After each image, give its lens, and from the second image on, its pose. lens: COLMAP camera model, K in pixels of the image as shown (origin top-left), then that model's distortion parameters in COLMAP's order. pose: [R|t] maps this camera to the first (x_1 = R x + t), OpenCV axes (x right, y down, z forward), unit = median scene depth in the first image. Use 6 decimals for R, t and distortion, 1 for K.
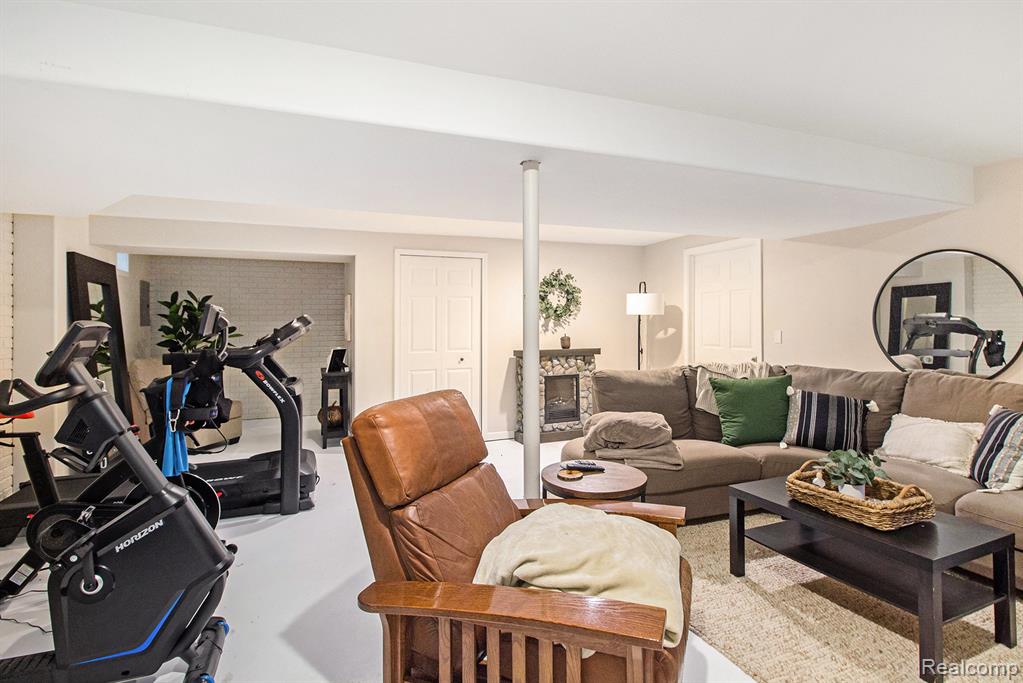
lens RADIAL K [[501.6, 0, 509.8], [0, 501.6, 330.0], [0, 0, 1]] dist [-0.000299, -0.000293]
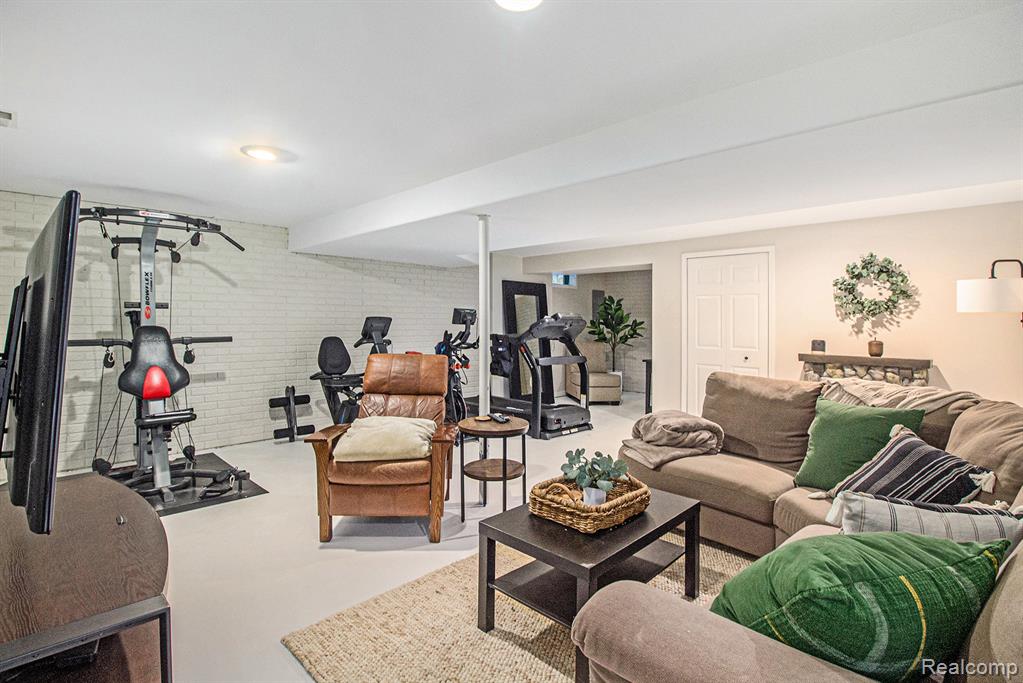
lens RADIAL K [[501.6, 0, 509.8], [0, 501.6, 330.0], [0, 0, 1]] dist [-0.000299, -0.000293]
pose [[0.411465, 0.031538, -0.910880, 0.585216], [-0.025255, 0.999412, 0.023195, -0.007002], [0.911076, 0.013460, 0.412019, 0.169195]]
